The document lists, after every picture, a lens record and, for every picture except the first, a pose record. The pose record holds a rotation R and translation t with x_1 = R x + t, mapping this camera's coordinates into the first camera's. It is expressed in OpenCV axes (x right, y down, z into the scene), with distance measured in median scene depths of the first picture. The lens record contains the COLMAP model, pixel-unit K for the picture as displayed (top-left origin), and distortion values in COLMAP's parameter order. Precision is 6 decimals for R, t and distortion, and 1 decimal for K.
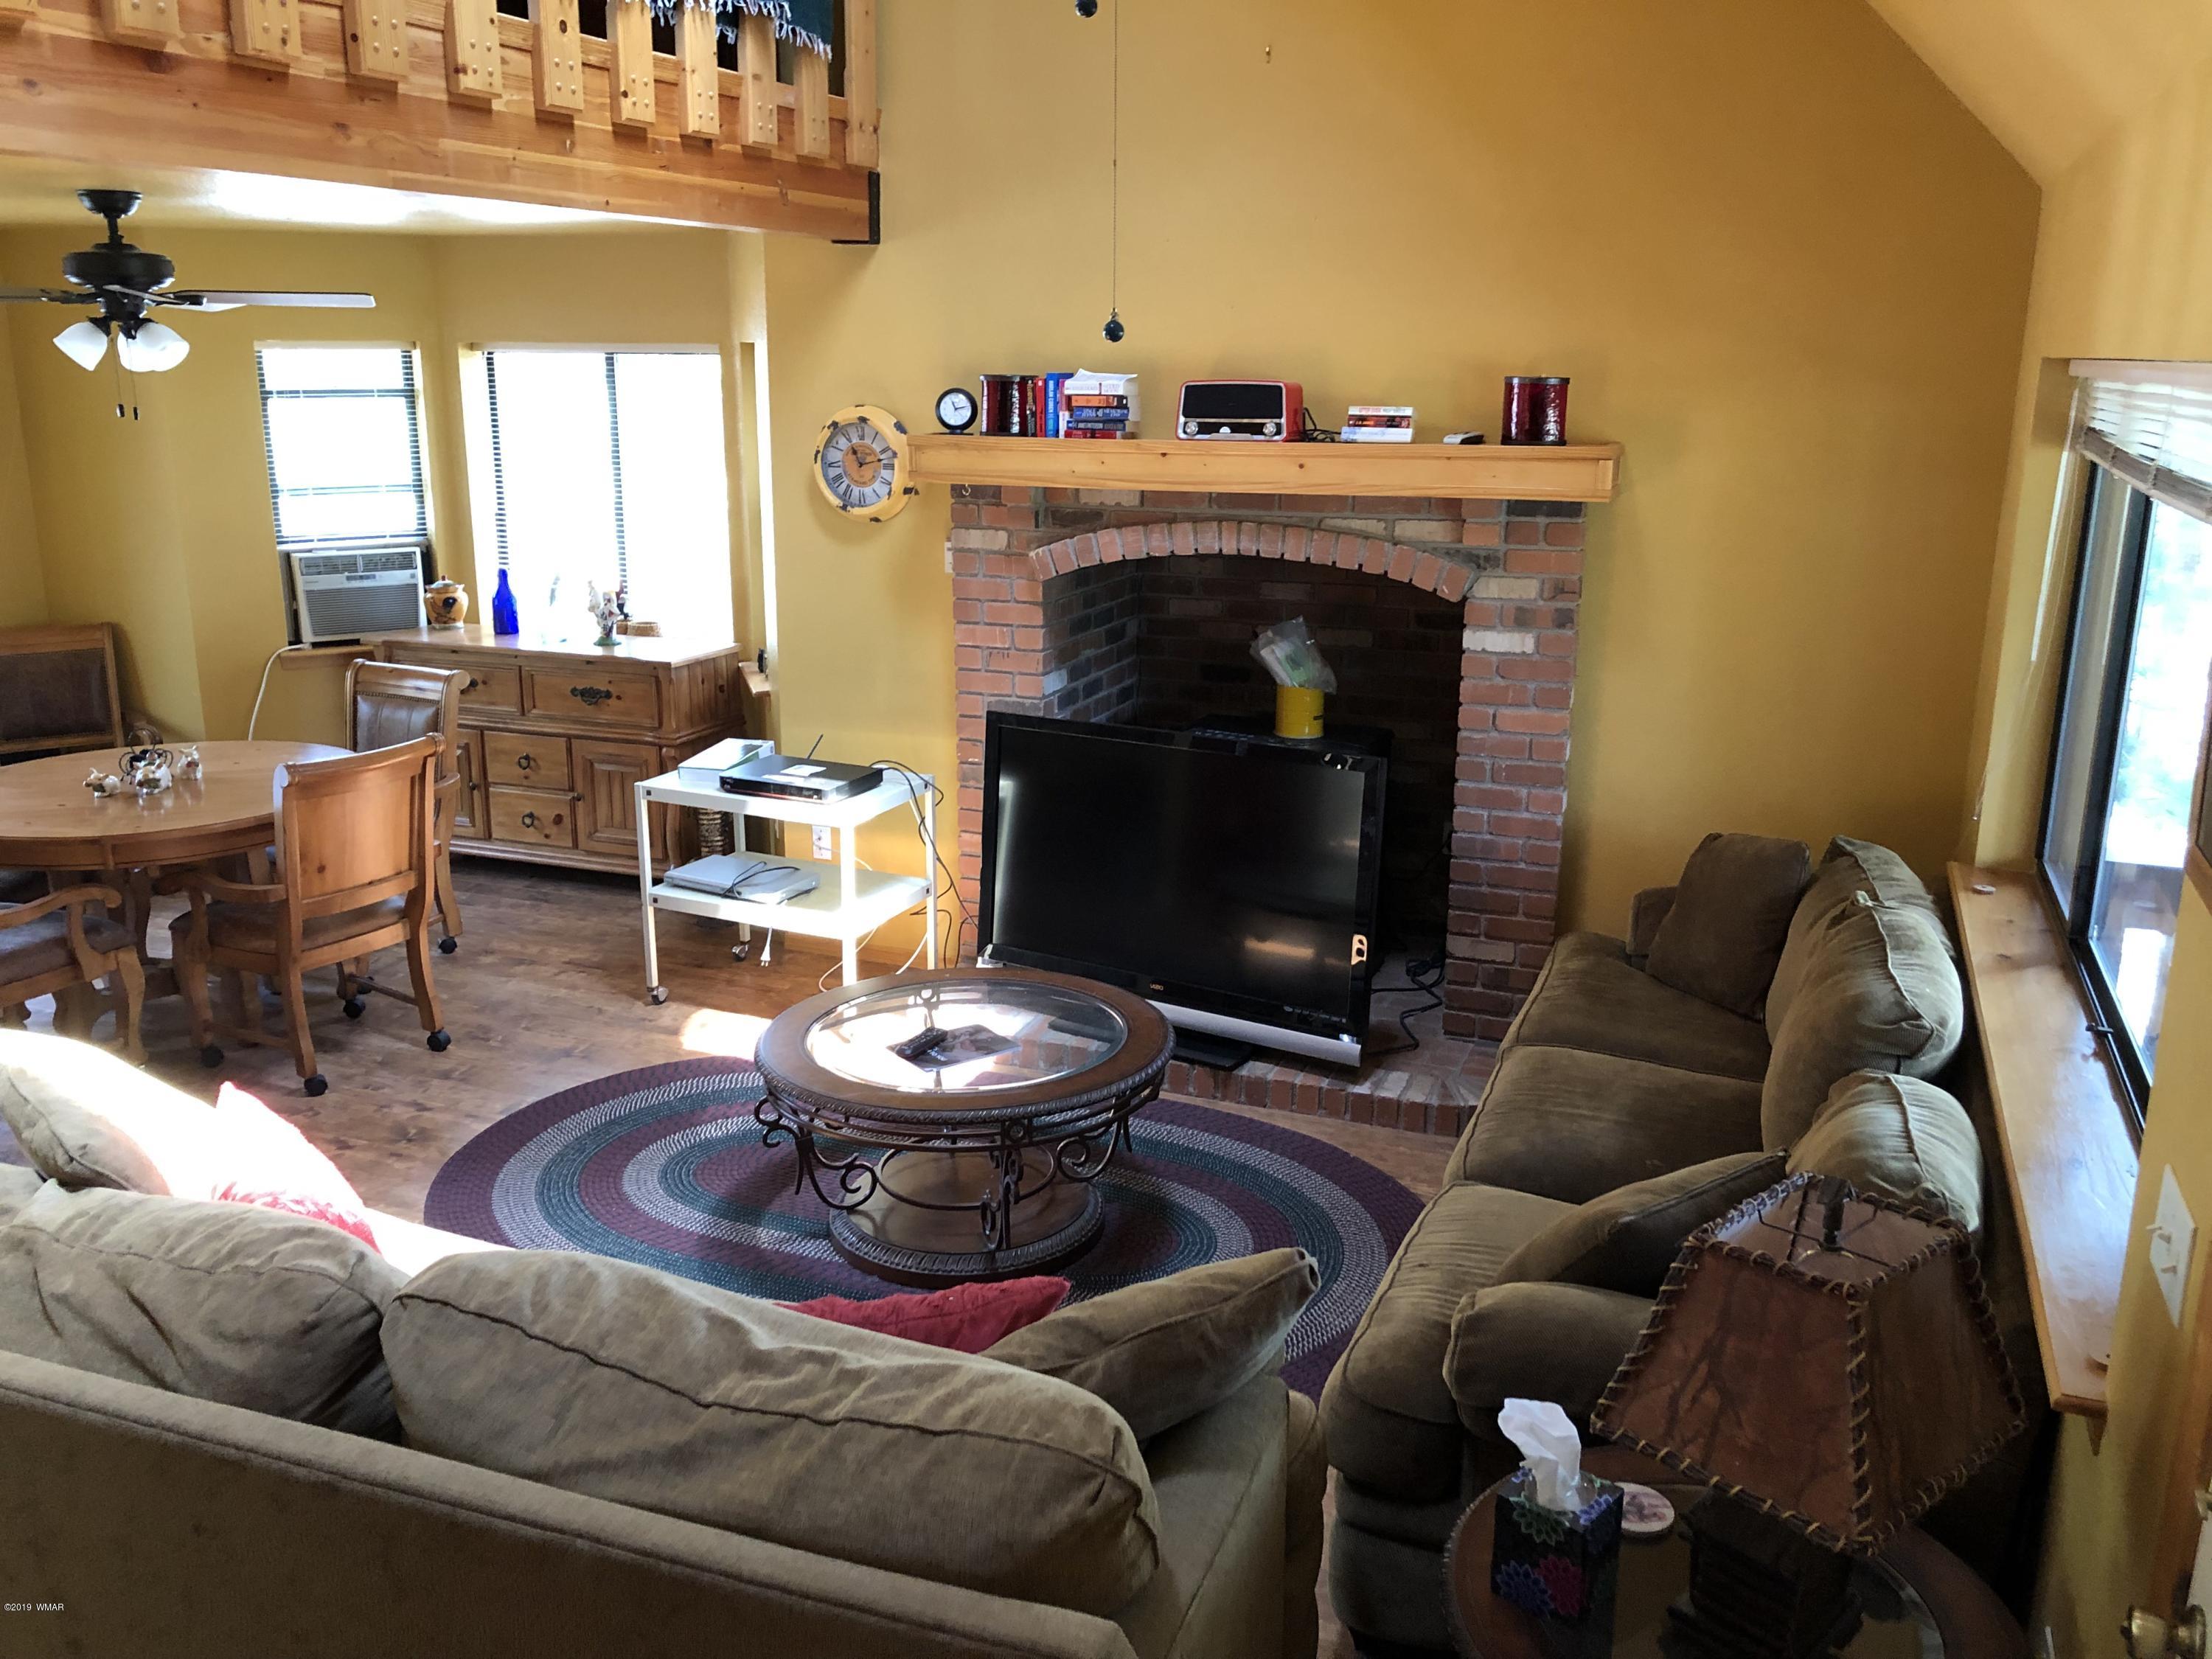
lens RADIAL K [[1805.1, 0, 1113.6], [0, 1805.1, 800.3], [0, 0, 1]] dist [0.042447, -0.049541]
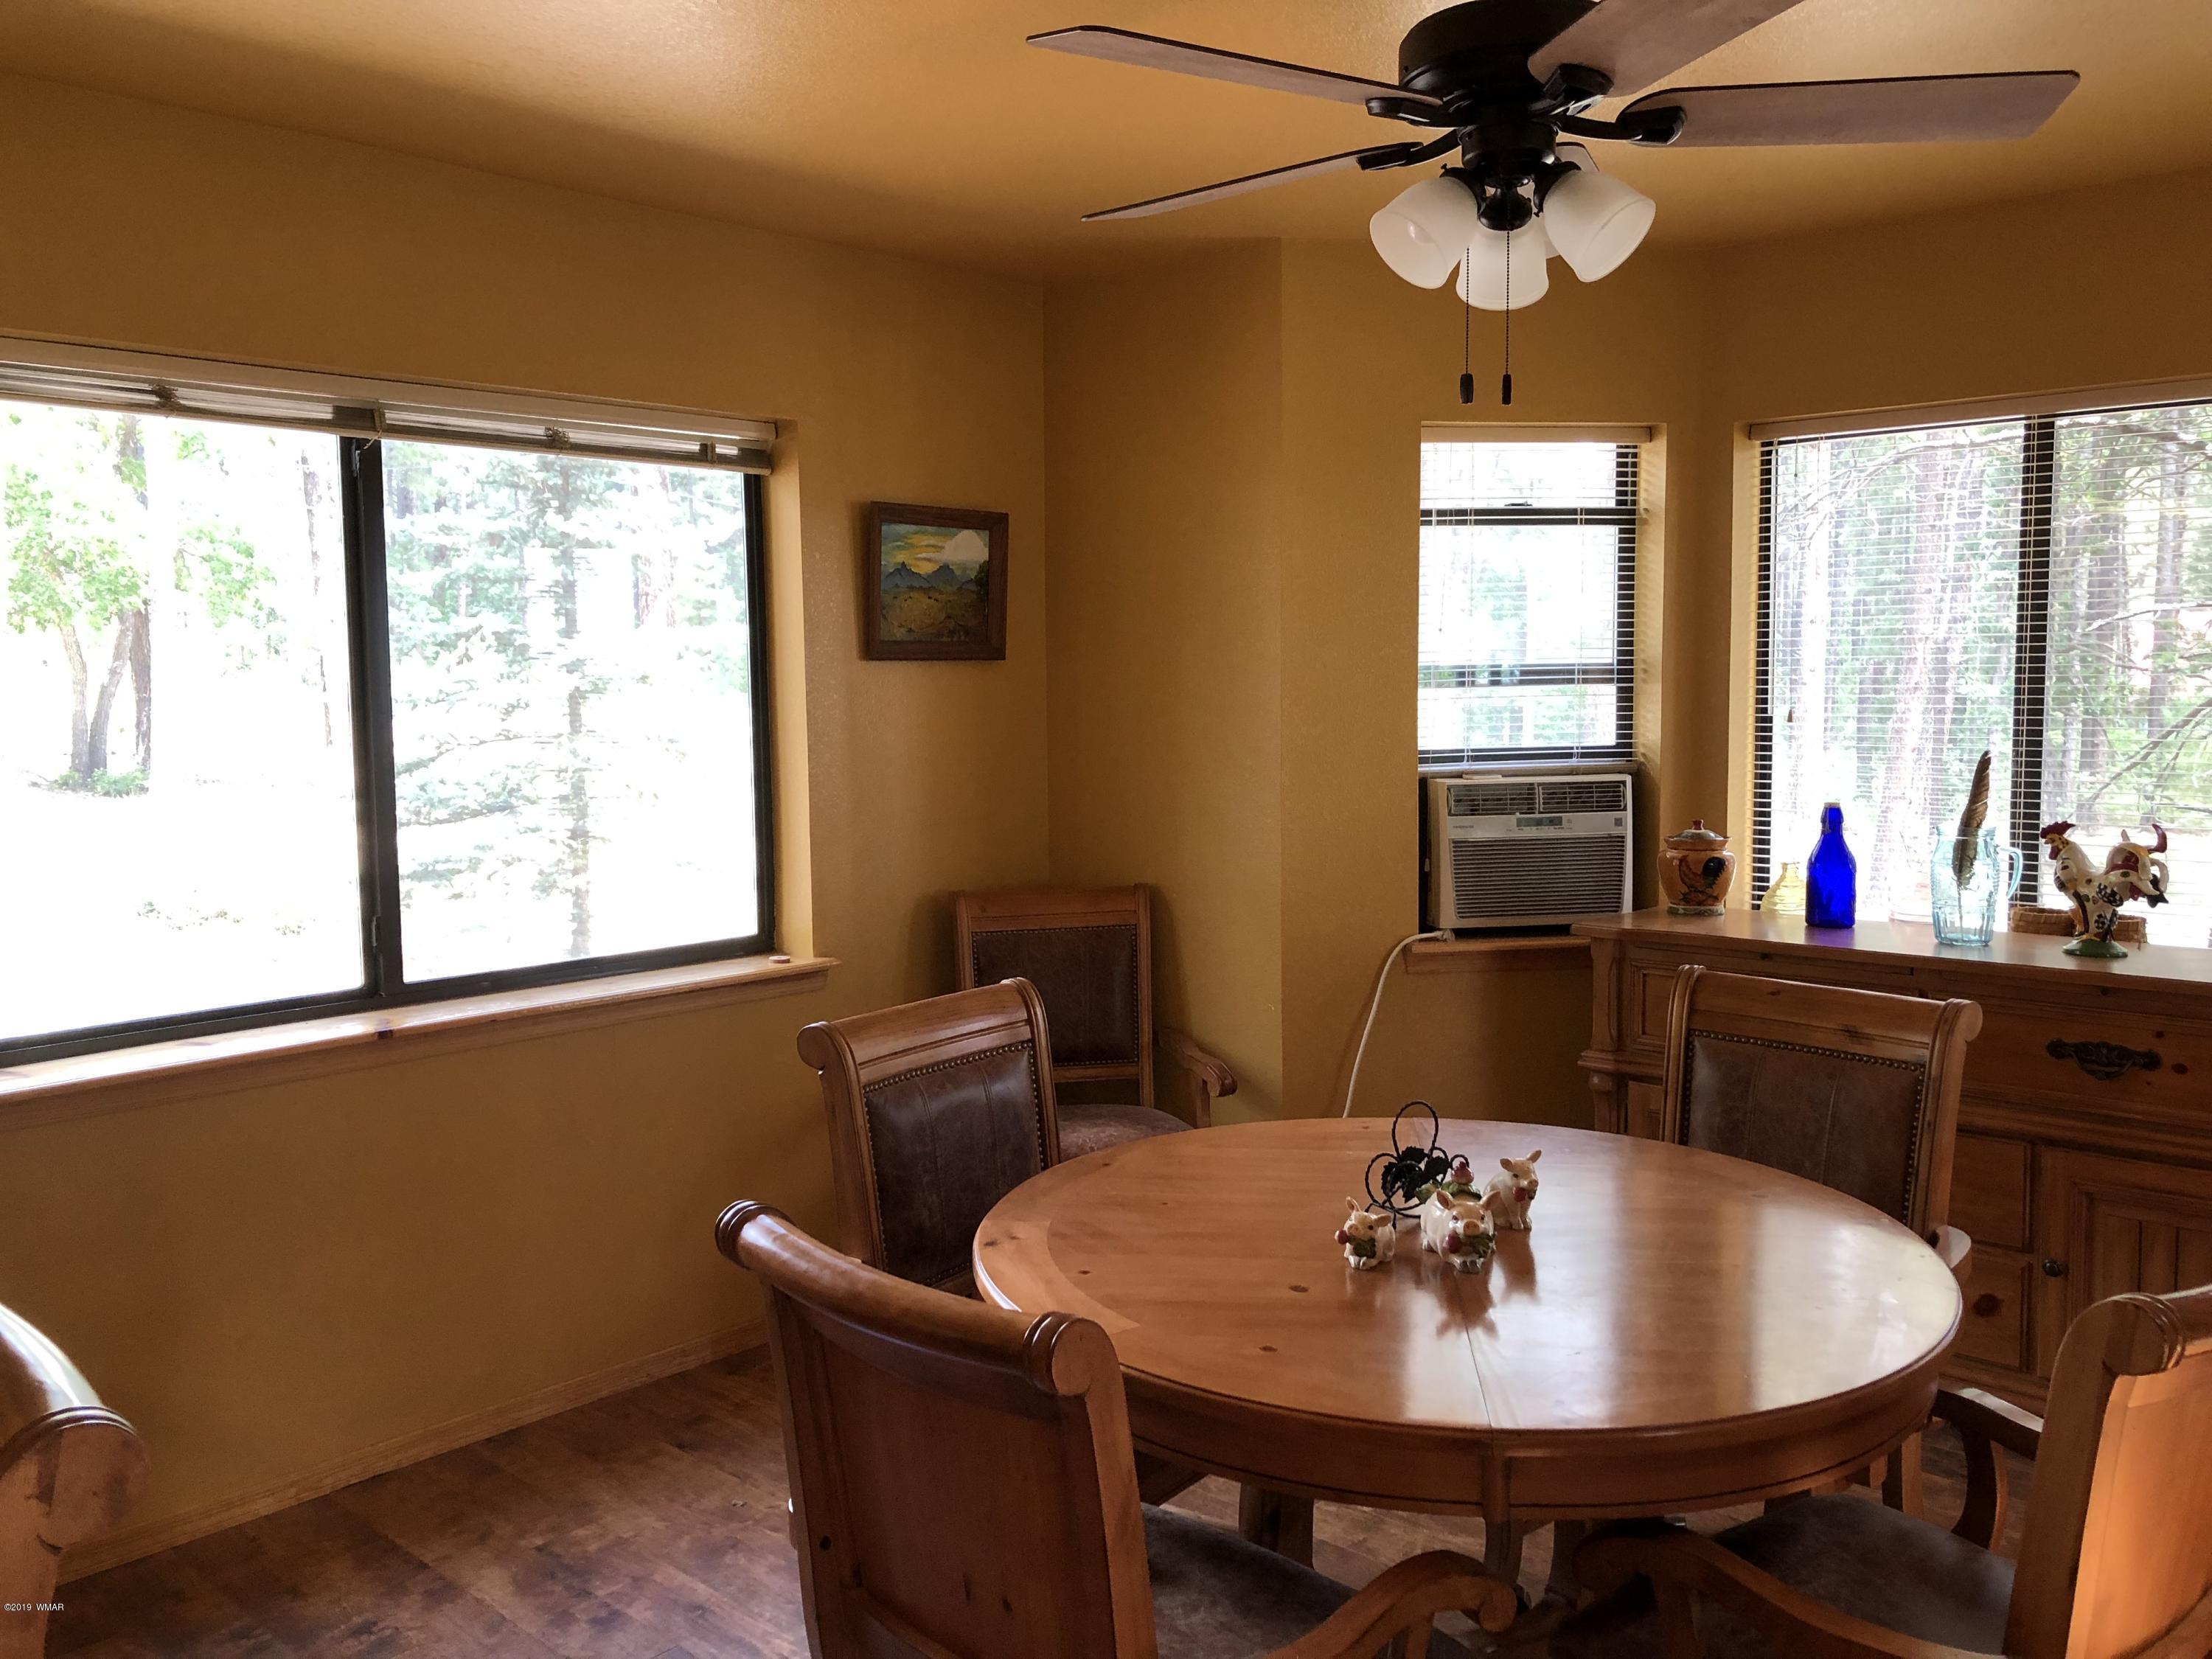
lens RADIAL K [[1805.1, 0, 1101.2], [0, 1805.1, 795.8], [0, 0, 1]] dist [0.042447, -0.049541]
pose [[0.930308, 0.011453, -0.366601, -0.453484], [-0.074882, 0.984391, -0.159272, -0.037511], [0.359054, 0.175624, 0.916644, 0.564390]]
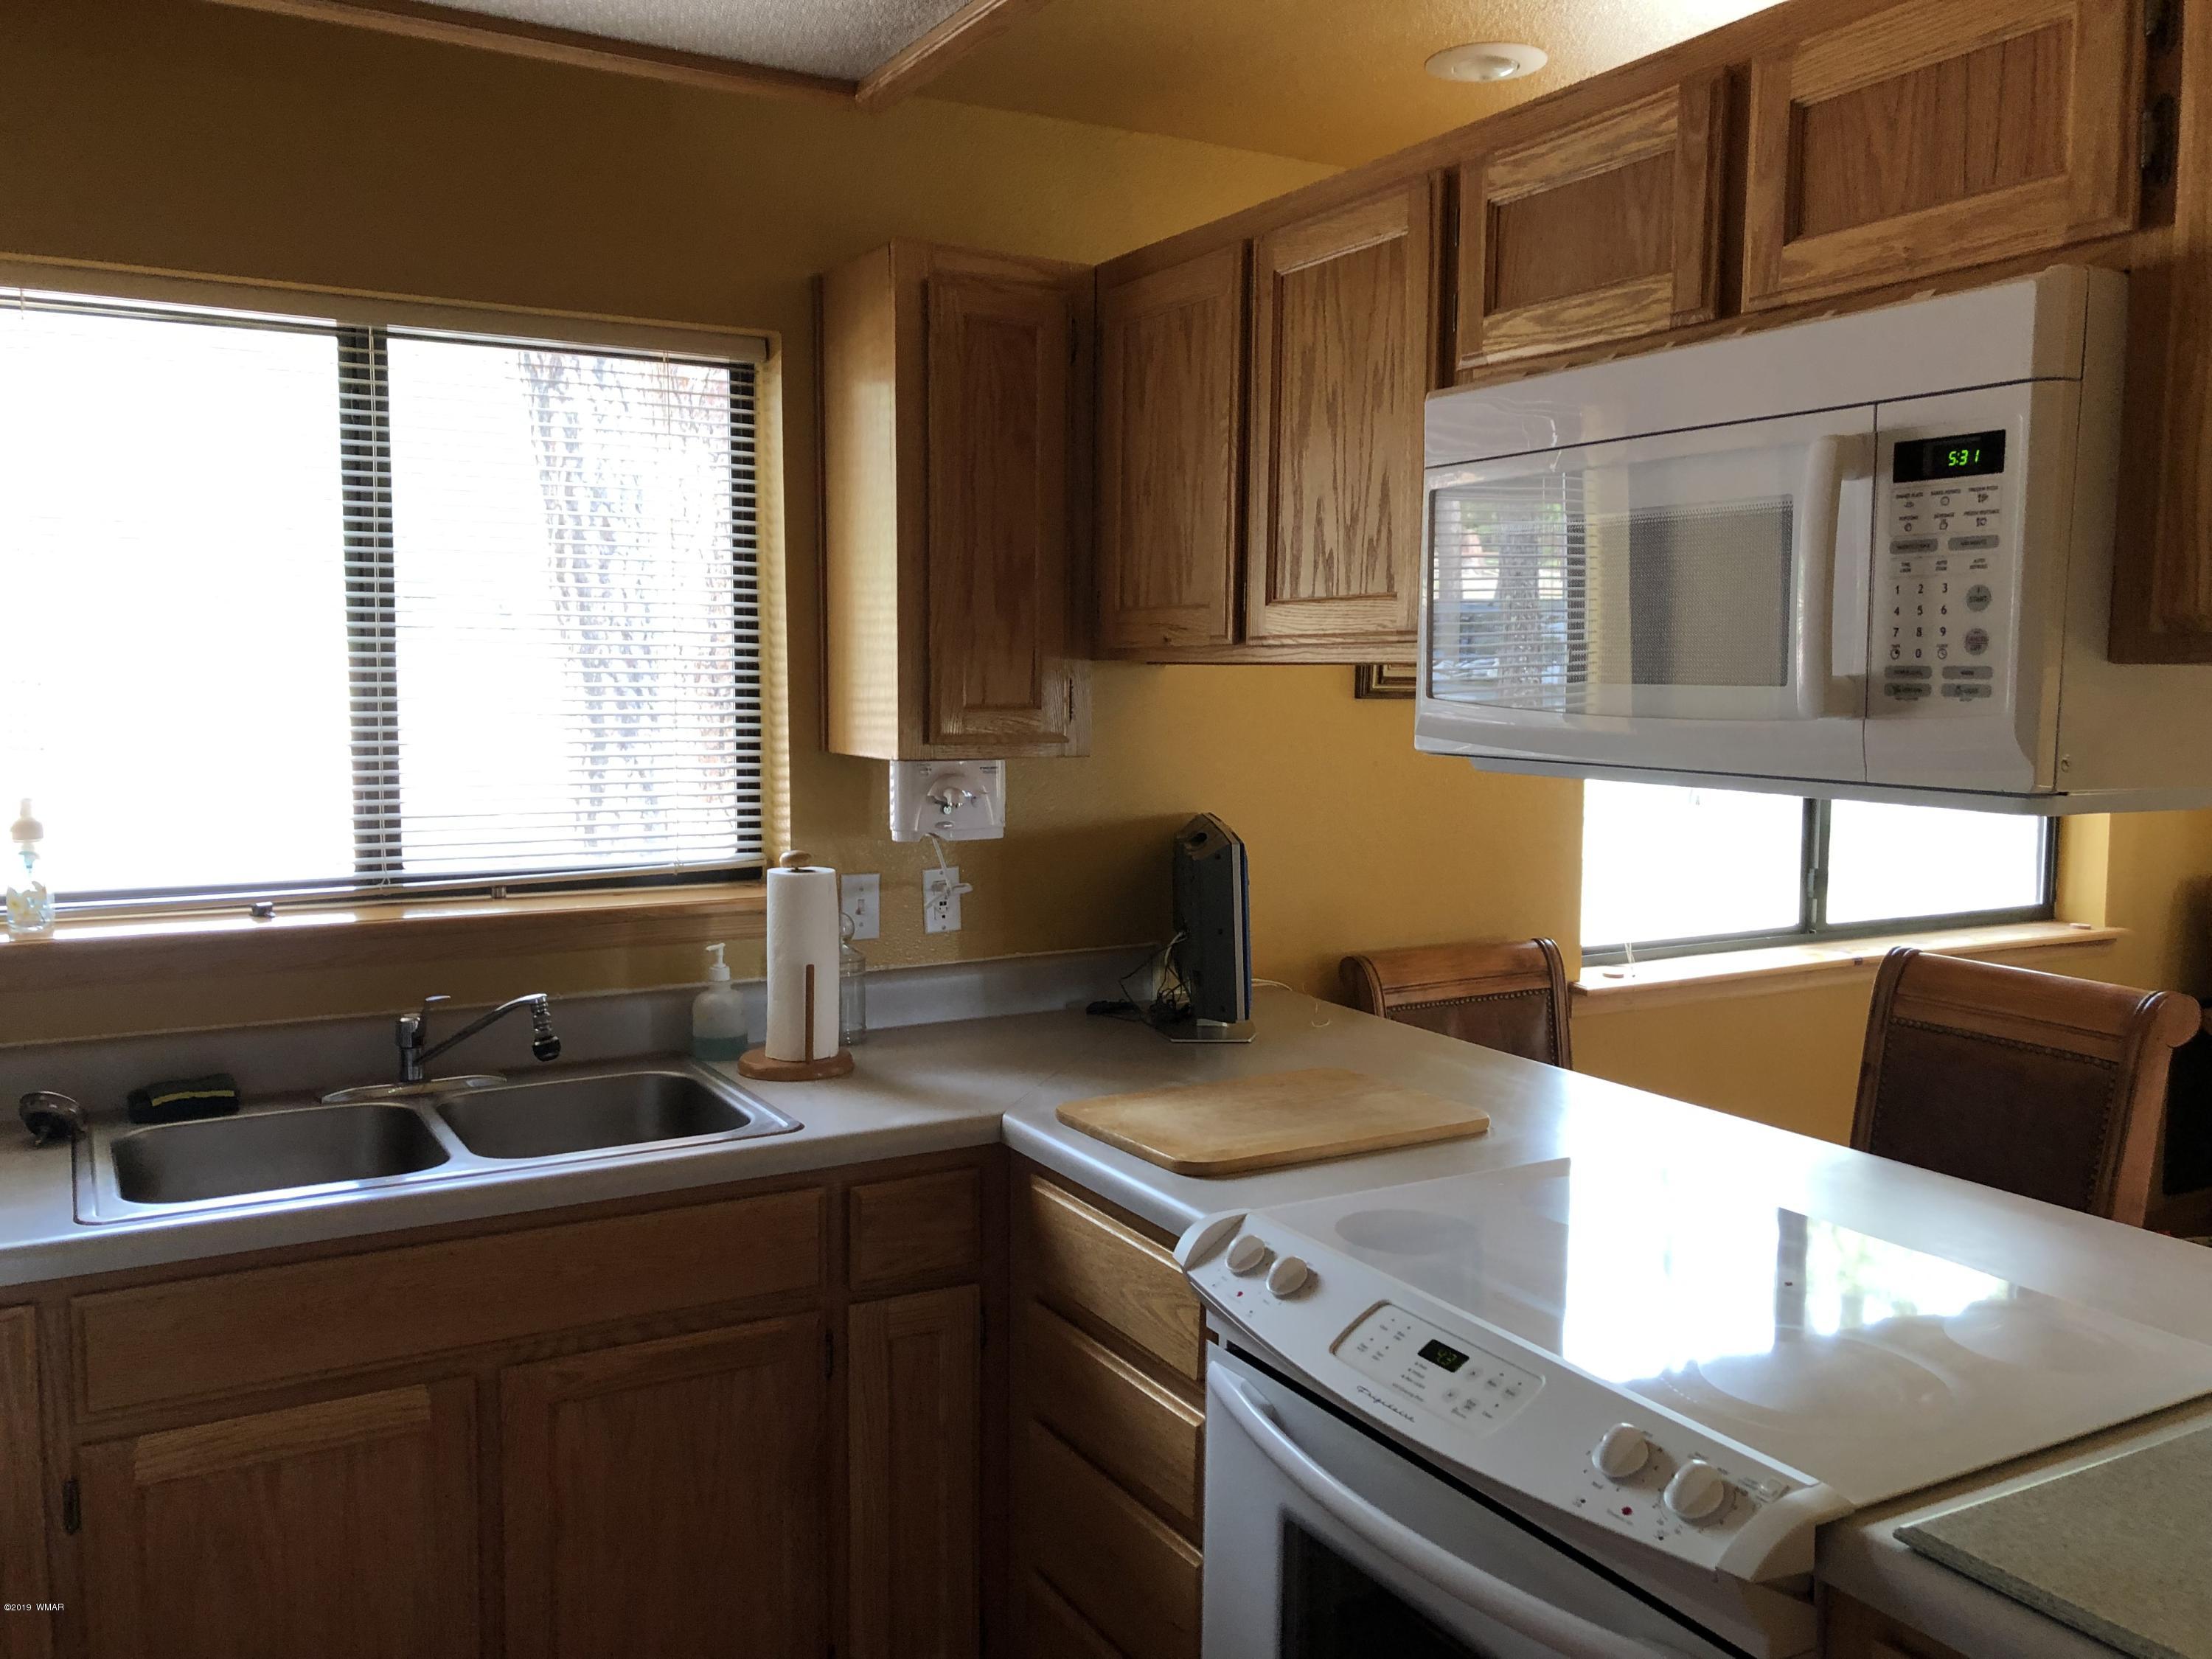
lens RADIAL K [[1805.1, 0, 1103.7], [0, 1805.1, 833.6], [0, 0, 1]] dist [0.042447, -0.049541]
pose [[0.770547, 0.055165, -0.634992, -0.661665], [-0.154379, 0.982737, -0.101960, 0.037886], [0.618405, 0.176594, 0.765761, 0.248657]]
